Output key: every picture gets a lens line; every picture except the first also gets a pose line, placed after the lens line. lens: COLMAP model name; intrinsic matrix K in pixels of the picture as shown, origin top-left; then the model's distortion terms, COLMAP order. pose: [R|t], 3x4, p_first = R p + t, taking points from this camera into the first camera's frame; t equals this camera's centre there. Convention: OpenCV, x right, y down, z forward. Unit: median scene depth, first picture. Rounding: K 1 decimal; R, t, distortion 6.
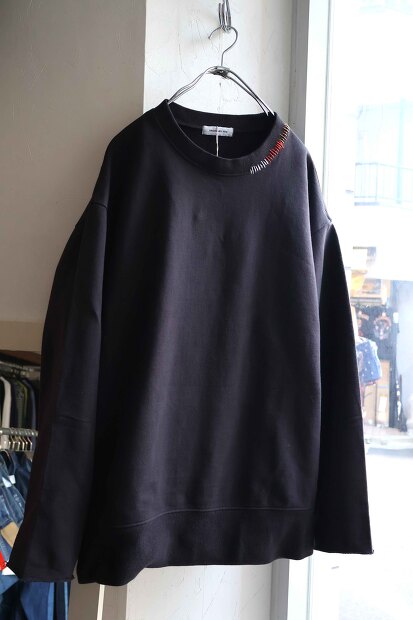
lens RADIAL K [[644.1, 0, 206.9], [0, 644.1, 312.5], [0, 0, 1]] dist [0.005258, 0.000000]
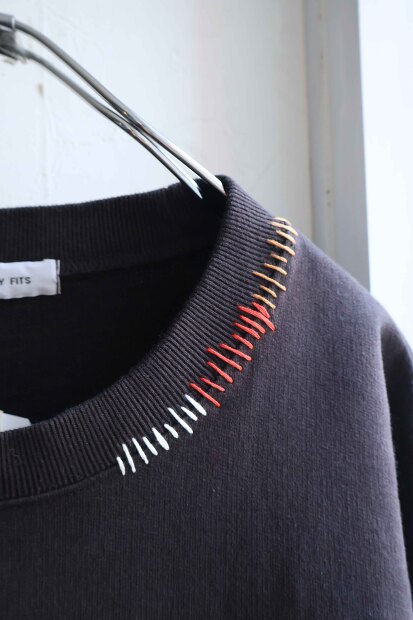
lens RADIAL K [[644.1, 0, 206.5], [0, 644.1, 310.6], [0, 0, 1]] dist [0.005258, 0.000000]
pose [[0.988421, -0.069954, -0.134650, 0.127091], [0.064805, 0.997003, -0.042251, -0.254886], [0.137202, 0.033036, 0.989992, 0.774465]]
